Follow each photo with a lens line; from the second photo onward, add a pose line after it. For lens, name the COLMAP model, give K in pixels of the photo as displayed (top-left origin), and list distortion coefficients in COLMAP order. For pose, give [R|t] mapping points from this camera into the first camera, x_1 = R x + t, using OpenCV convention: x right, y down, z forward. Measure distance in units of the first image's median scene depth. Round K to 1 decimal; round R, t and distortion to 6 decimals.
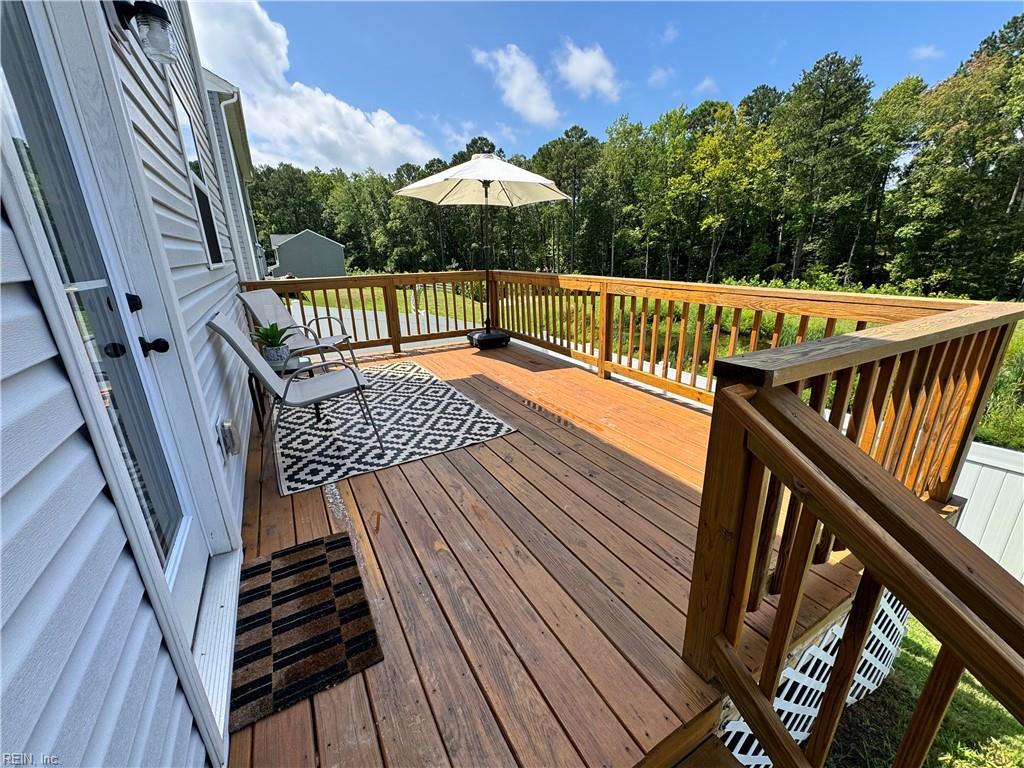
lens RADIAL K [[410.0, 0, 512.0], [0, 410.0, 384.0], [0, 0, 1]] dist [-0.000445, 0.000580]
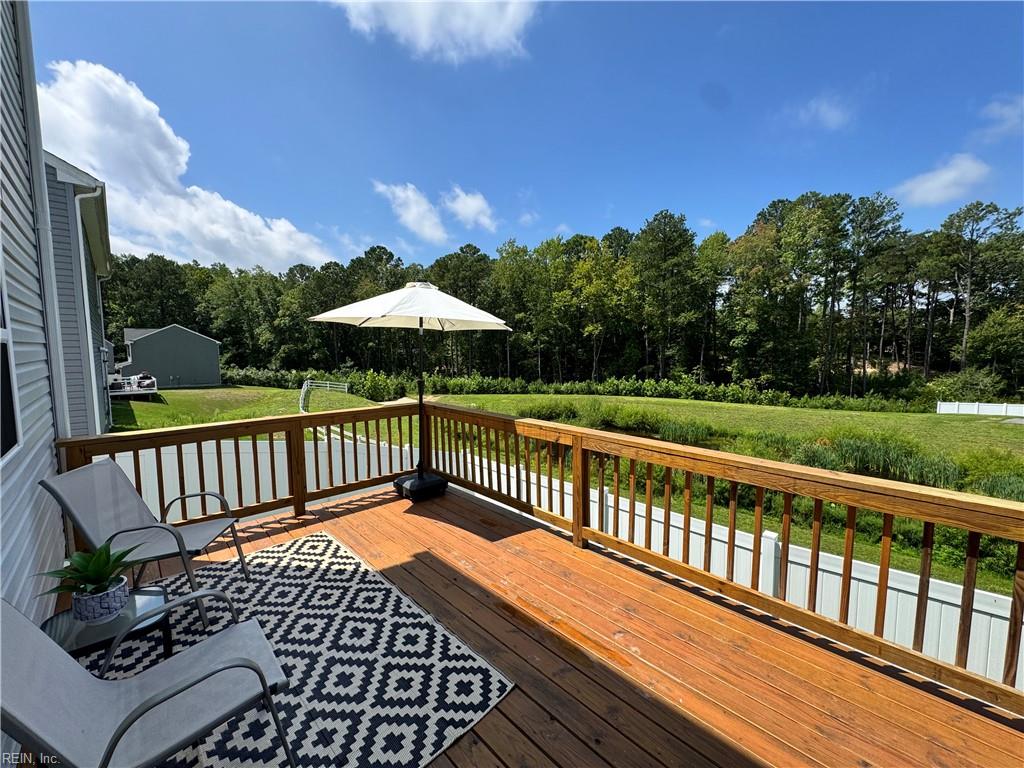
lens RADIAL K [[410.0, 0, 512.0], [0, 410.0, 384.0], [0, 0, 1]] dist [-0.000445, 0.000580]
pose [[0.969400, -0.002425, 0.245473, -0.008774], [0.058188, 0.973724, -0.220173, -0.012443], [-0.238489, 0.227719, 0.944069, 0.013980]]
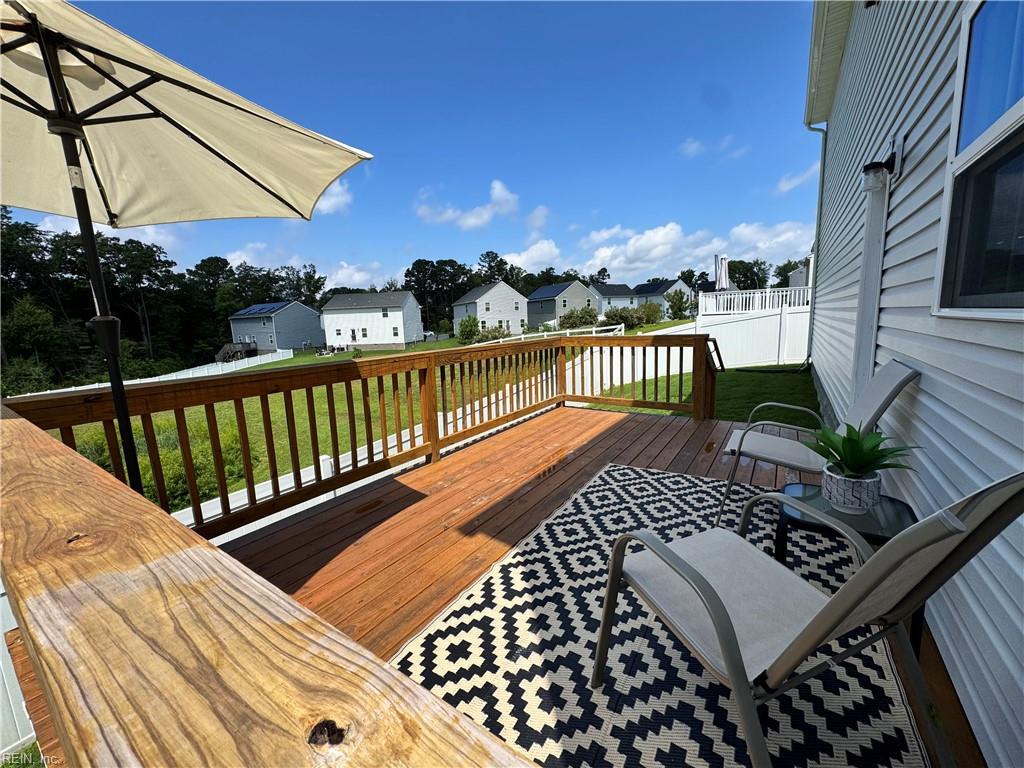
lens RADIAL K [[410.0, 0, 512.0], [0, 410.0, 384.0], [0, 0, 1]] dist [-0.000445, 0.000580]
pose [[-0.446336, -0.098302, 0.889450, -0.048837], [0.323097, 0.909197, 0.262618, -0.027110], [-0.834501, 0.404595, -0.374046, 0.087837]]
